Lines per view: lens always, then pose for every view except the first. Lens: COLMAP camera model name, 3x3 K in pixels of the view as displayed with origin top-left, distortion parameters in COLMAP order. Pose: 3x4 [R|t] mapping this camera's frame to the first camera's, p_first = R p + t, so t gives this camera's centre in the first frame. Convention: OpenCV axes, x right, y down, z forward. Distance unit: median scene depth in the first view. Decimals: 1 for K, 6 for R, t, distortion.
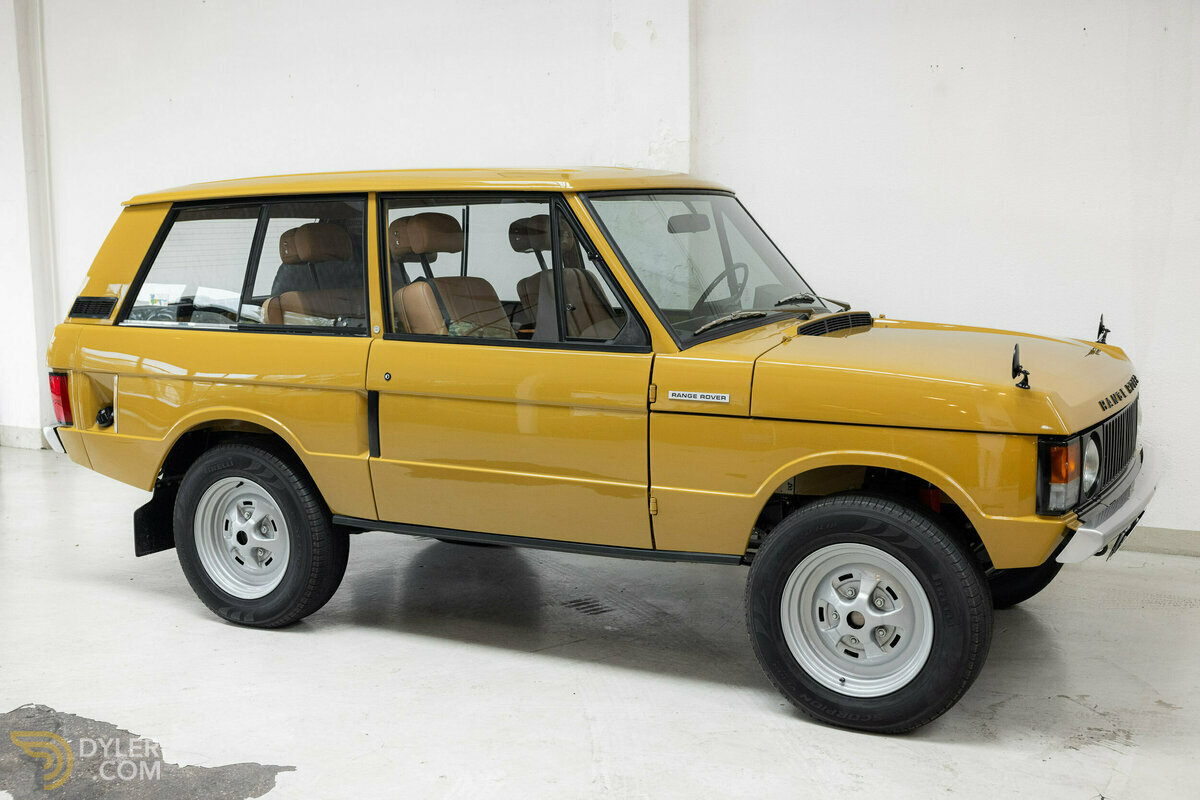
lens RADIAL K [[1380.4, 0, 599.1], [0, 1380.4, 390.7], [0, 0, 1]] dist [0.005893, 0.000000]
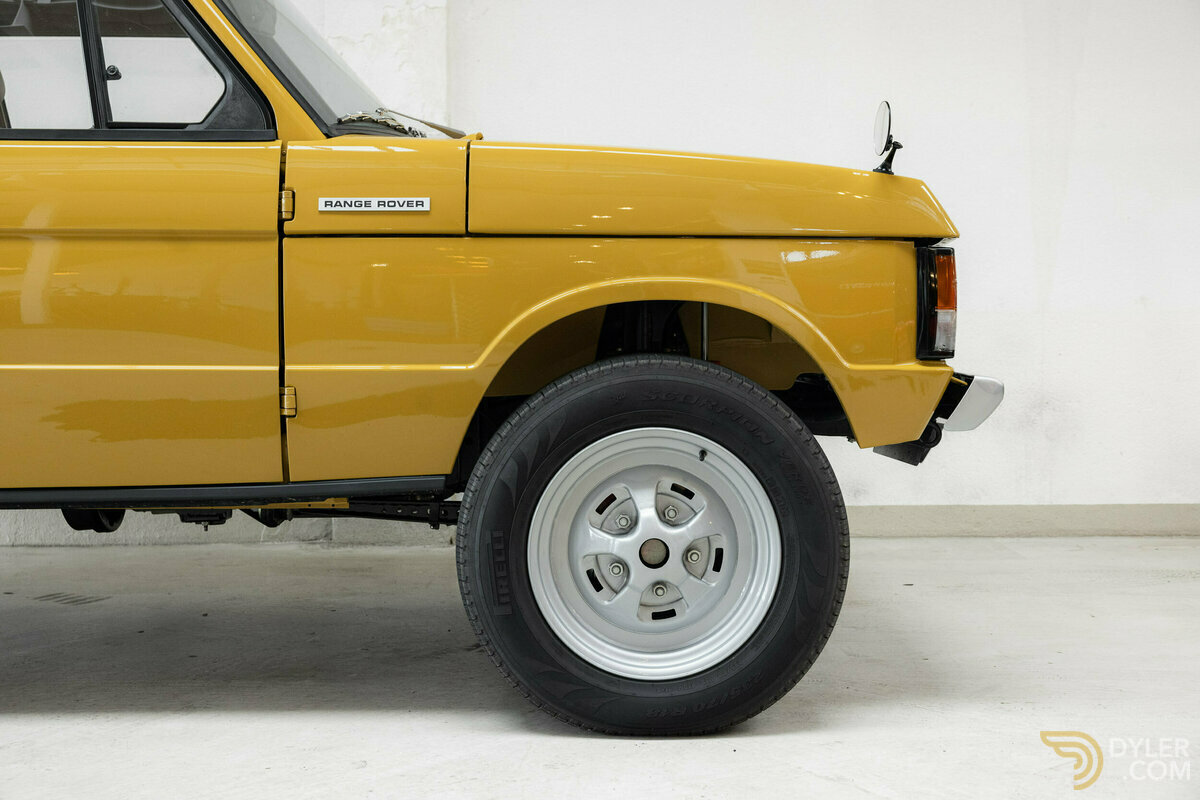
lens RADIAL K [[1559.7, 0, 597.3], [0, 1559.7, 402.1], [0, 0, 1]] dist [-0.024221, 0.000000]
pose [[0.882987, -0.013945, 0.469189, -0.138144], [0.058049, 0.995130, -0.079669, 0.128914], [-0.465793, 0.097583, 0.879497, 0.329367]]
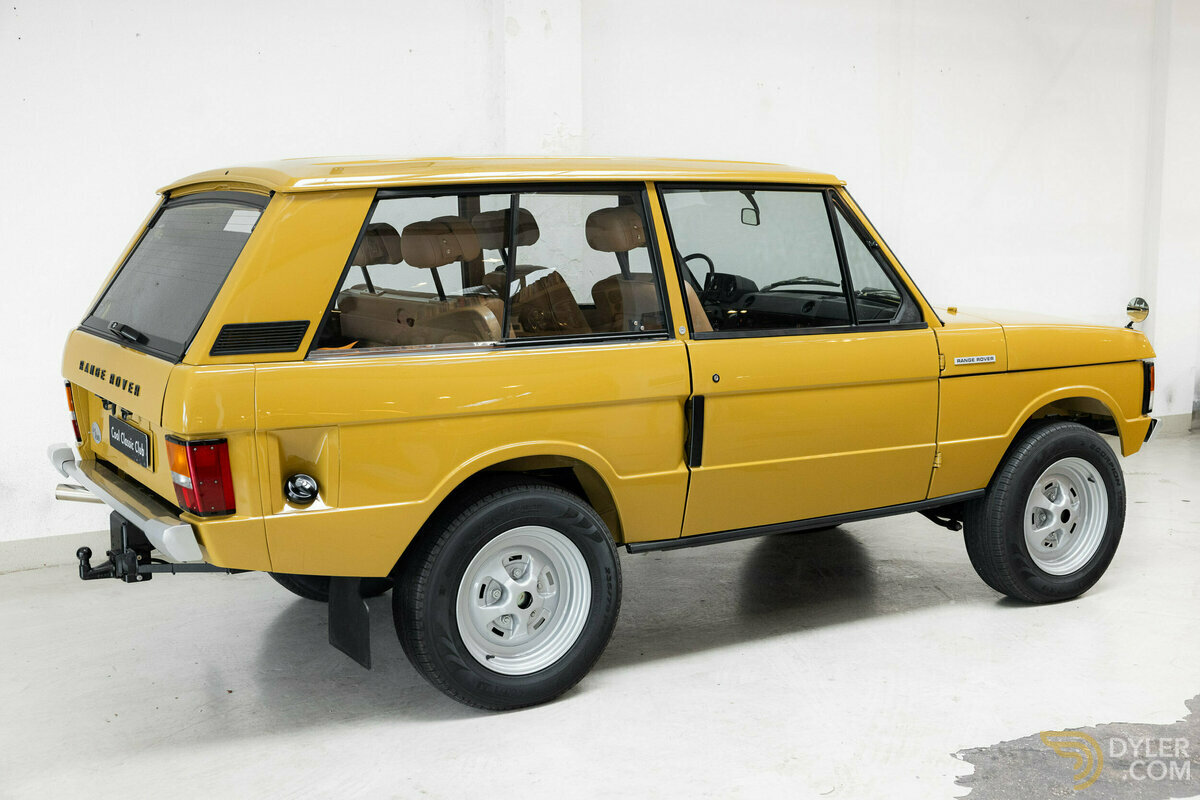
lens RADIAL K [[1487.7, 0, 599.5], [0, 1487.7, 401.9], [0, 0, 1]] dist [0.030786, 0.000000]
pose [[0.520486, -0.103330, 0.847595, -1.038203], [0.111112, 0.992407, 0.052753, -0.055270], [-0.846610, 0.066721, 0.528015, 0.523746]]
